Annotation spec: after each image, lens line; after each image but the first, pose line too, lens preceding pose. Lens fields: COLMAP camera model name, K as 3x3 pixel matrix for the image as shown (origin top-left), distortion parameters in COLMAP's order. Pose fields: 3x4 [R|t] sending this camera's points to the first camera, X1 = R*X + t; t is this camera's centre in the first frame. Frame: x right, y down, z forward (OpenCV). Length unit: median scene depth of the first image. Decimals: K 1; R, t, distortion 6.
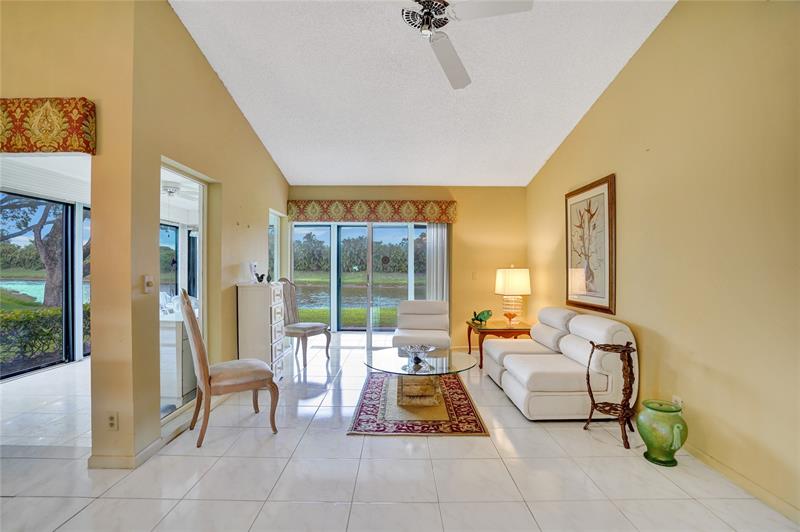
lens RADIAL K [[370.6, 0, 388.5], [0, 370.6, 269.8], [0, 0, 1]] dist [-0.055496, 0.020519]
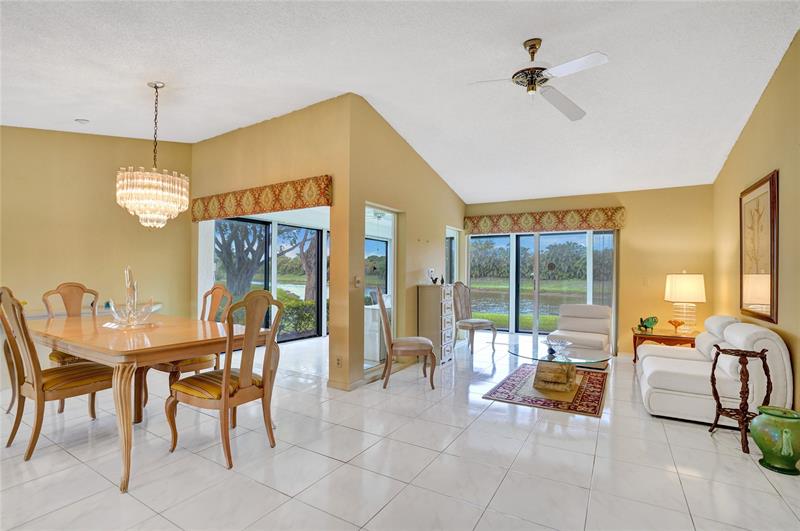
lens RADIAL K [[370.6, 0, 393.2], [0, 370.6, 276.4], [0, 0, 1]] dist [-0.055496, 0.020519]
pose [[0.862866, 0.006402, -0.505392, 0.224105], [-0.007316, 0.999973, 0.000177, 0.009799], [0.505380, 0.003545, 0.862890, -0.253539]]
